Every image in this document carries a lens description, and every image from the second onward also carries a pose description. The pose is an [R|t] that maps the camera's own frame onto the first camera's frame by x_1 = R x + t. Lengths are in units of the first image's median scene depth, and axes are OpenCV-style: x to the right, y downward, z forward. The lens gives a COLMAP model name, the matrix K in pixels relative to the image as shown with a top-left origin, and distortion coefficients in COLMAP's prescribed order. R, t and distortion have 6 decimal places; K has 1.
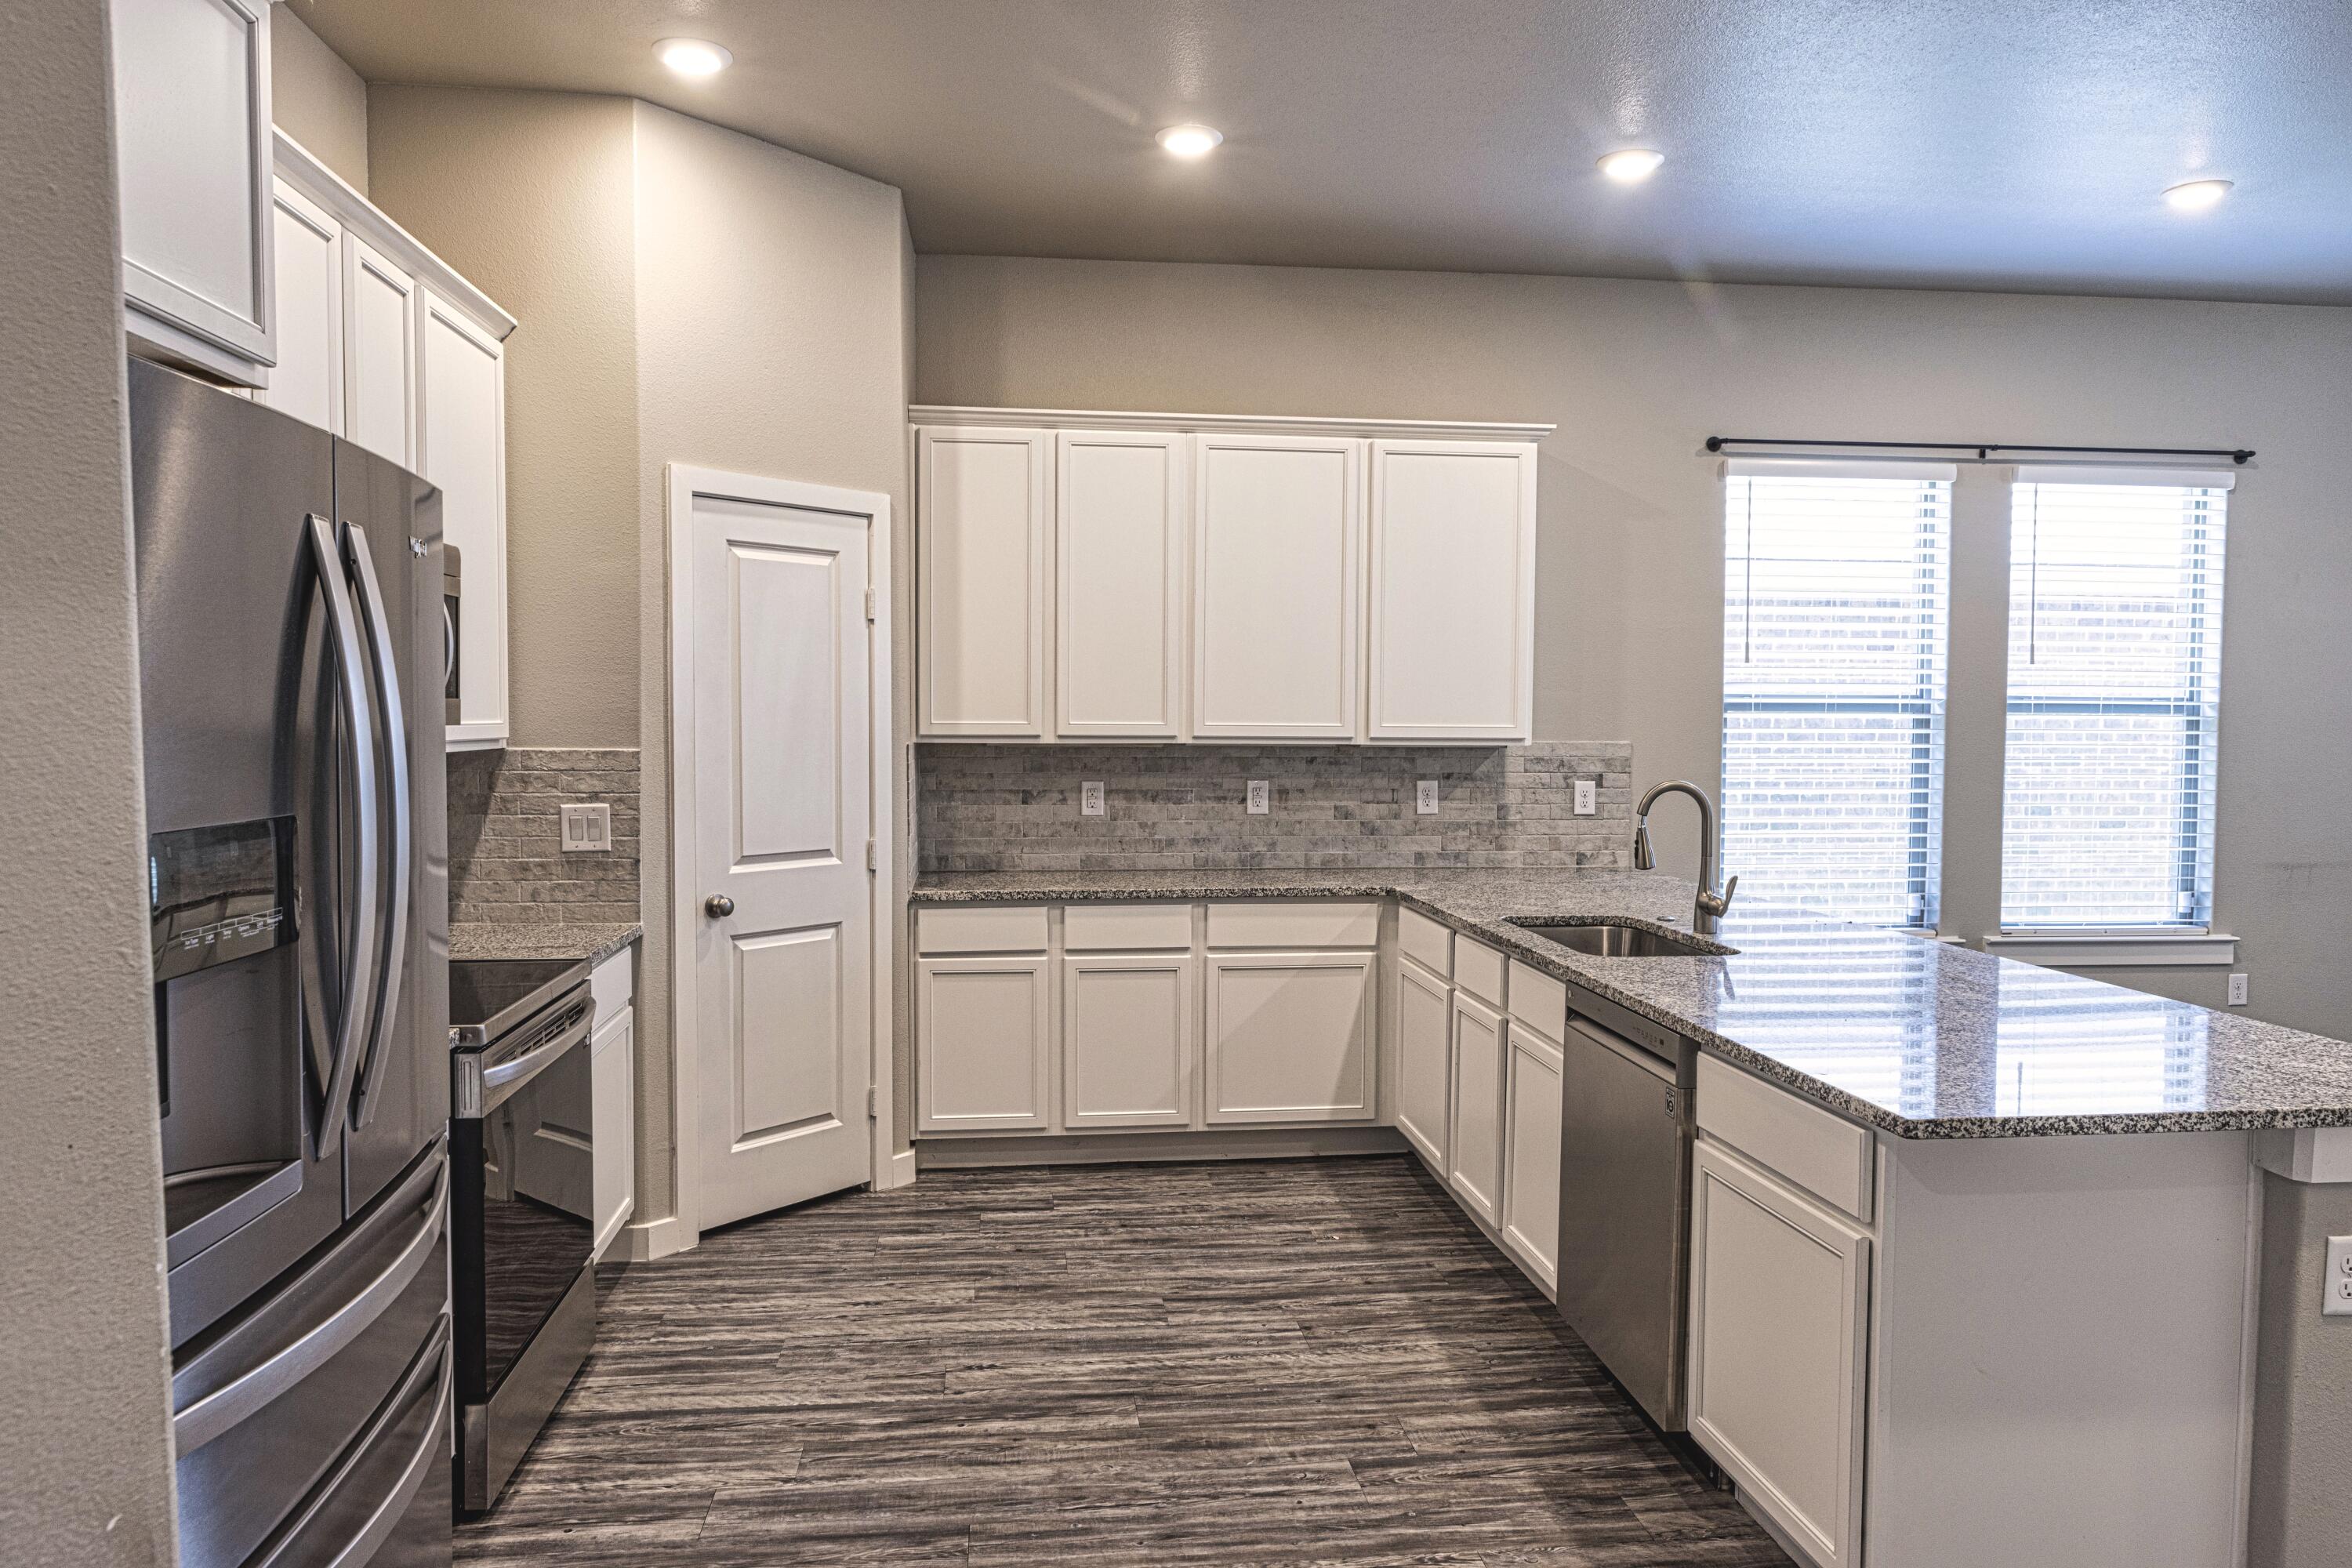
lens RADIAL K [[1545.9, 0, 1176.0], [0, 1545.9, 784.0], [0, 0, 1]] dist [-0.010324, -0.003641]
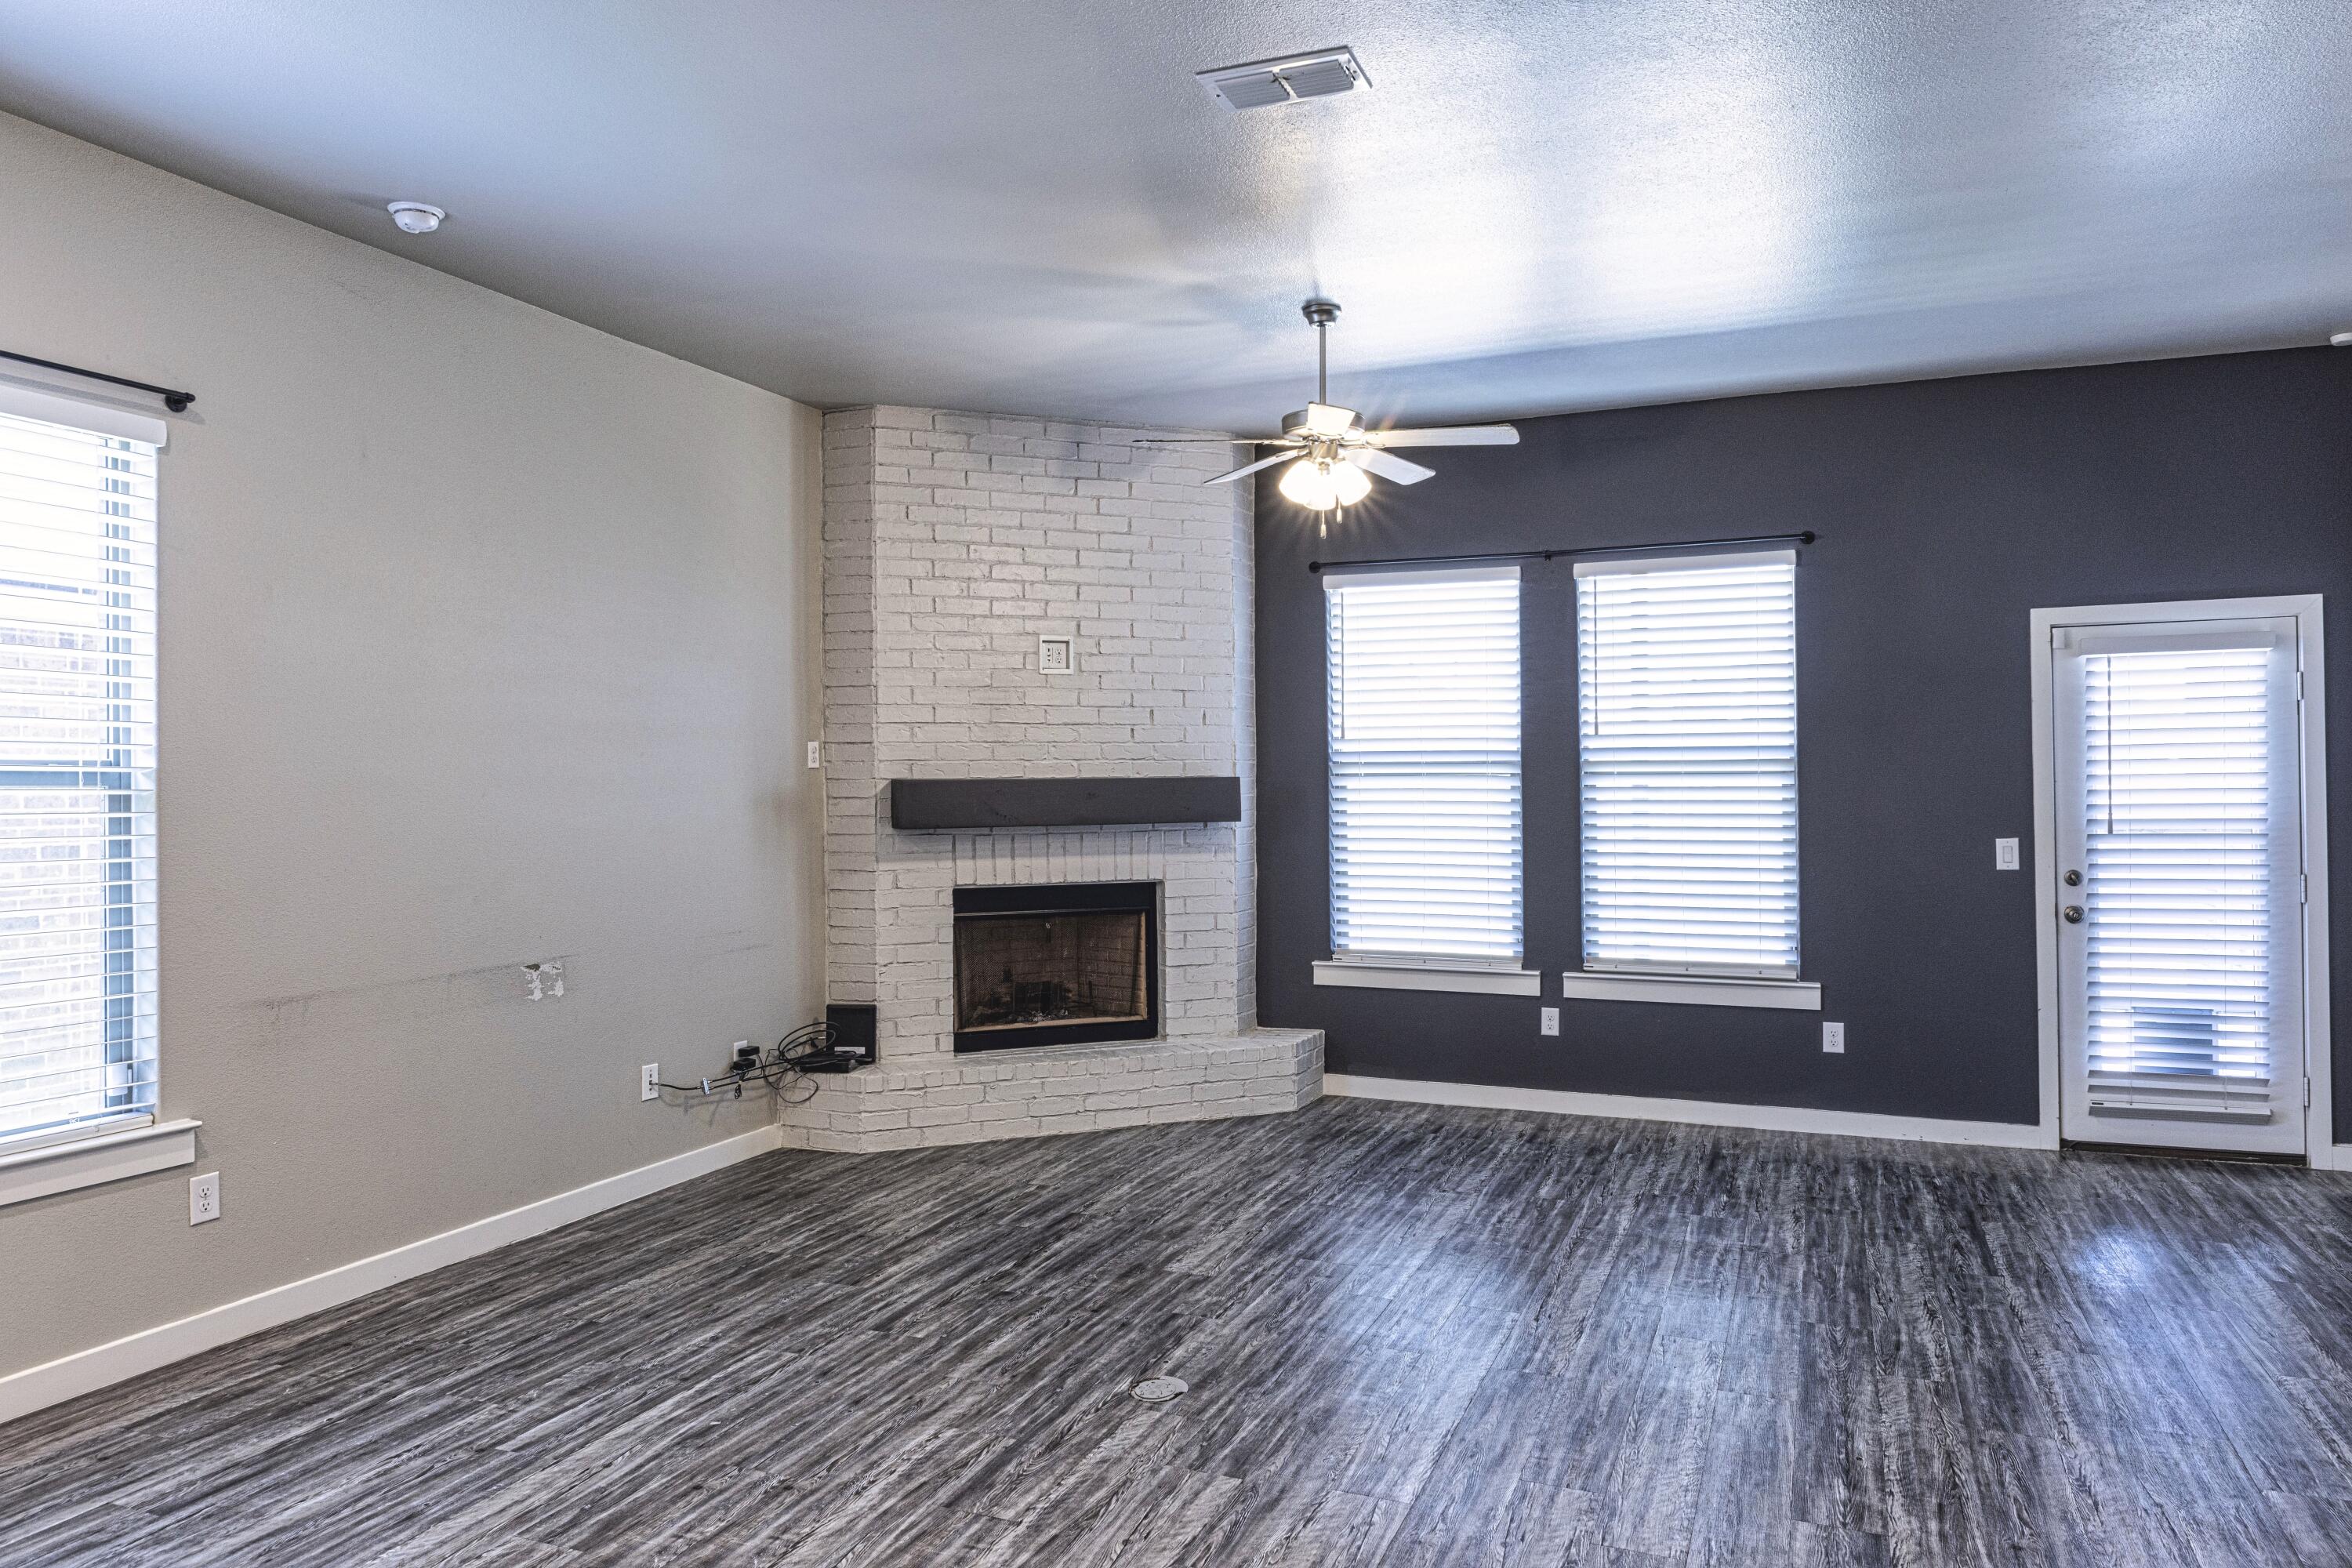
lens RADIAL K [[1572.4, 0, 1176.0], [0, 1572.4, 784.0], [0, 0, 1]] dist [-0.000431, -0.000565]
pose [[0.483495, -0.006560, 0.875322, 0.324004], [0.047281, 0.998708, -0.018632, -0.014145], [-0.874069, 0.050395, 0.483181, 0.317799]]
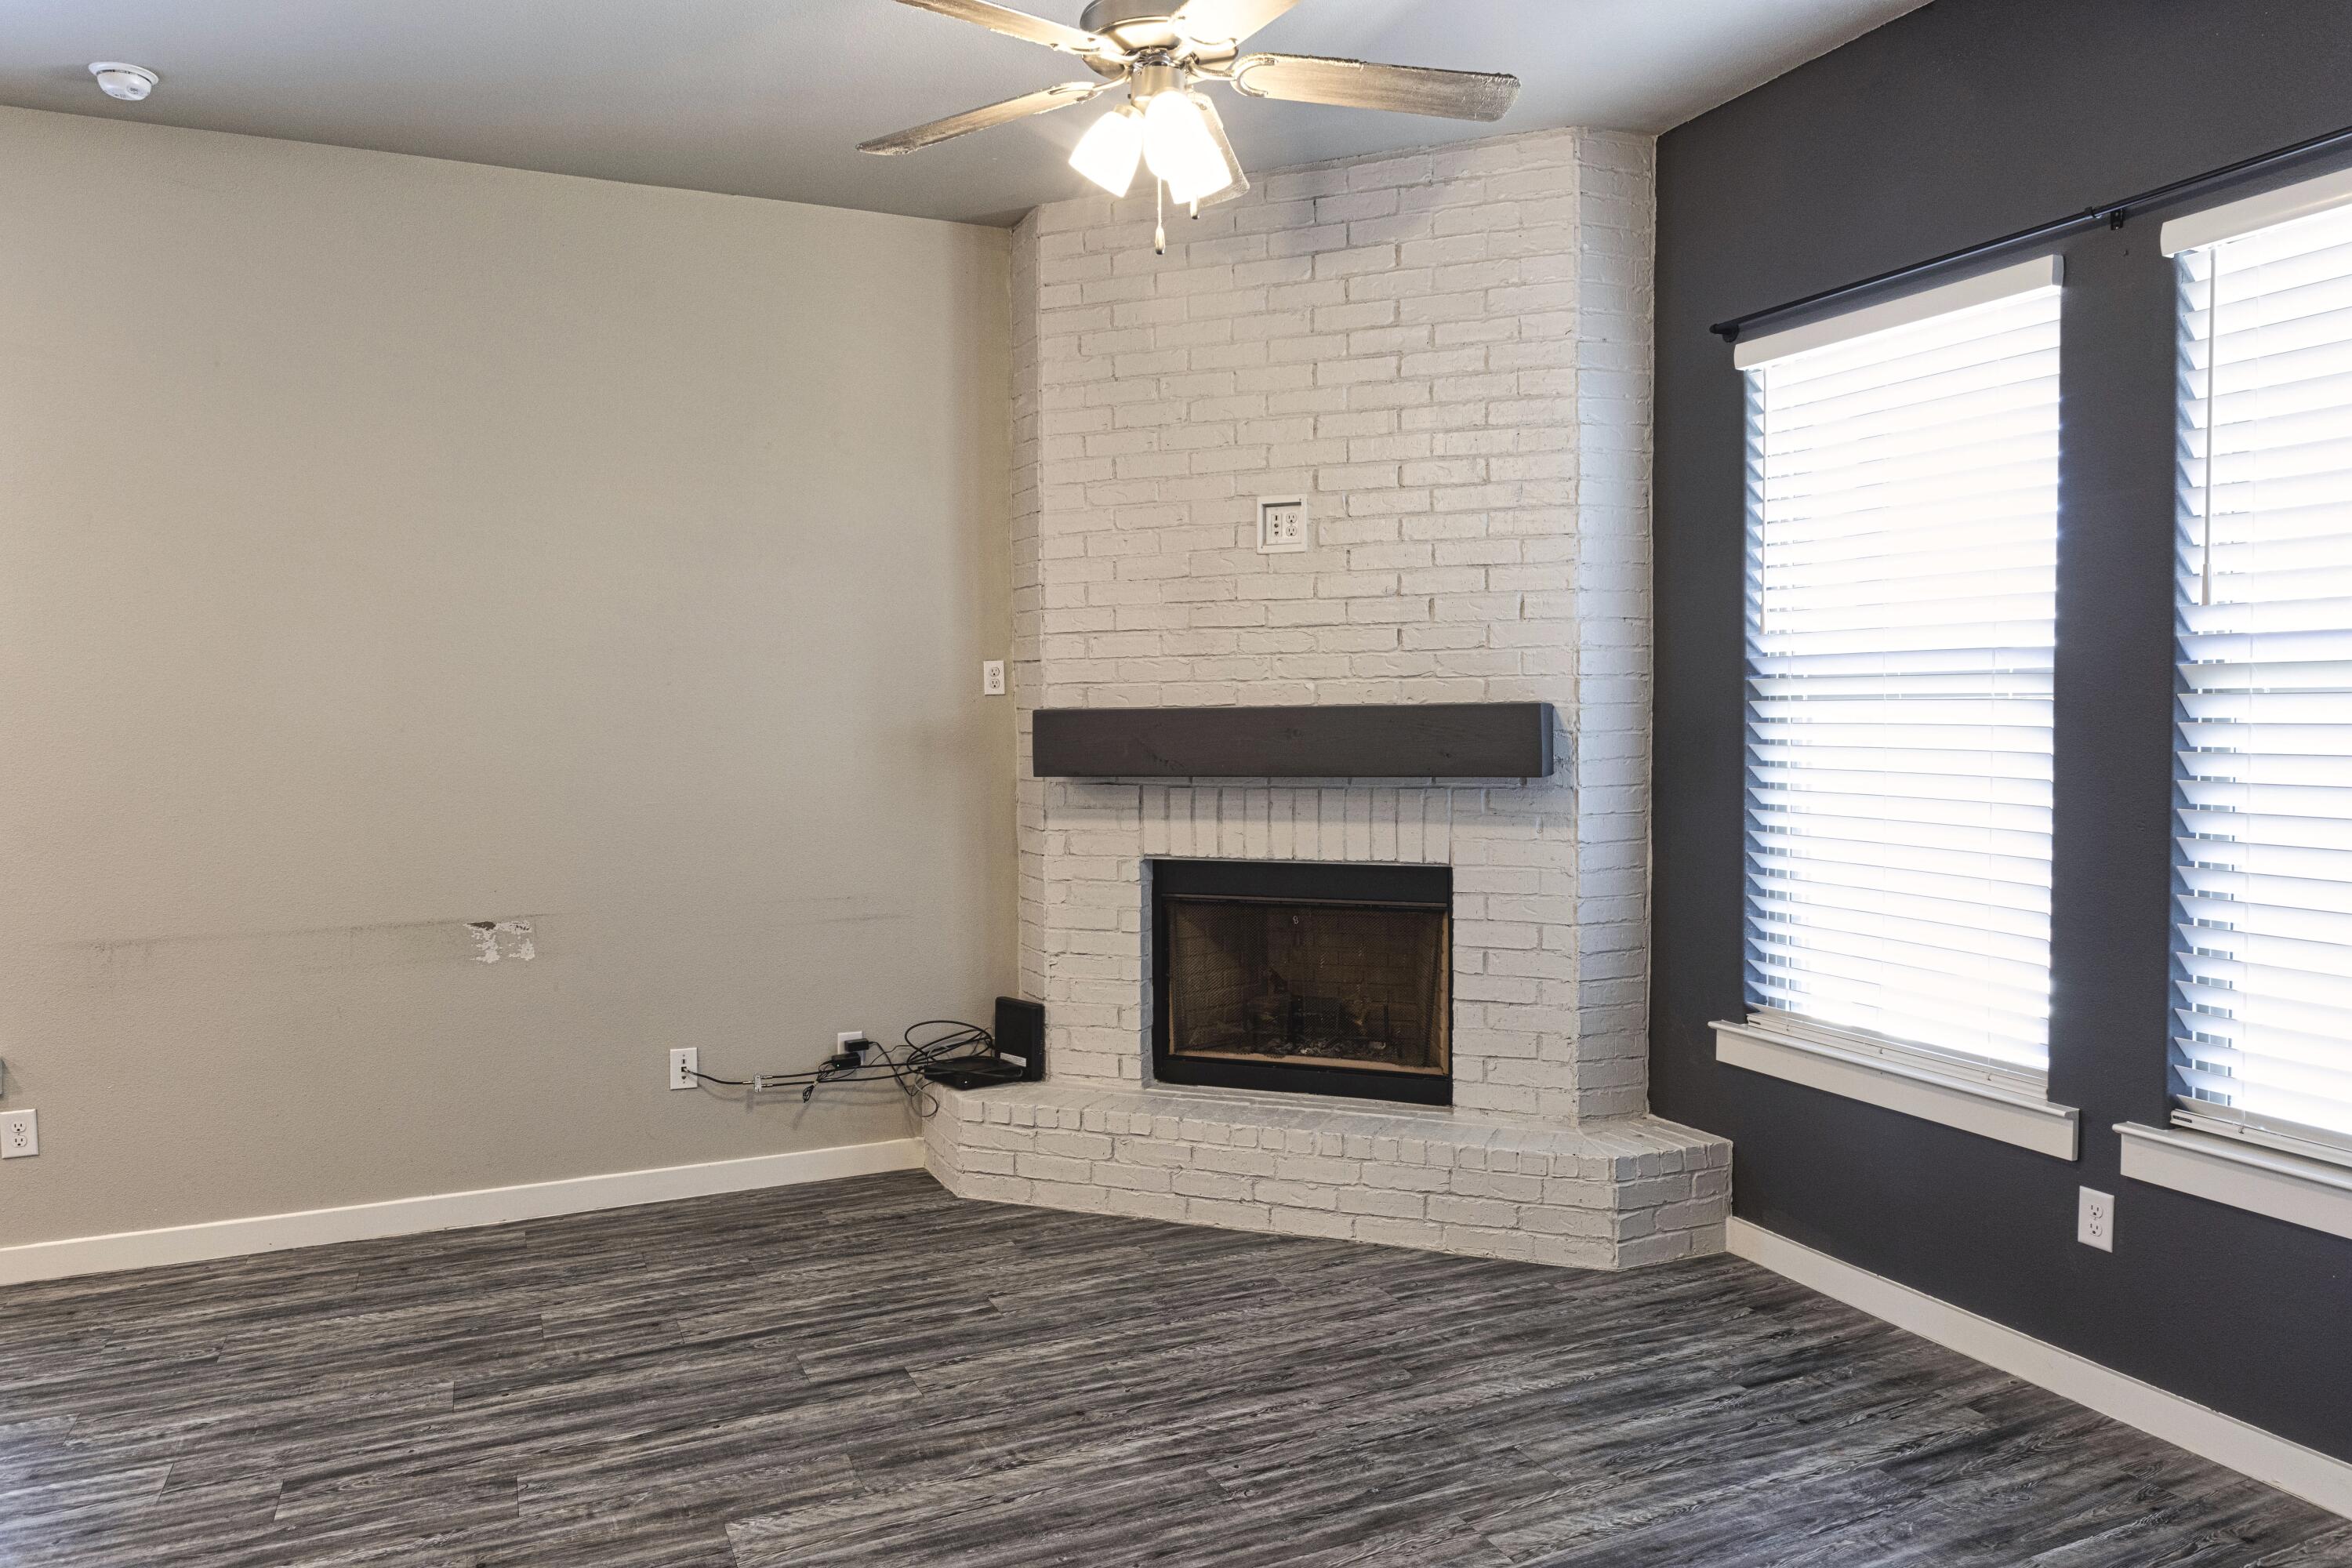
lens RADIAL K [[1576.0, 0, 1180.4], [0, 1576.0, 782.4], [0, 0, 1]] dist [0.000023, -0.001158]
pose [[0.953983, -0.024690, 0.298844, 1.060151], [0.025126, 0.999681, 0.002383, -0.008831], [-0.298807, 0.005235, 0.954299, 0.207908]]
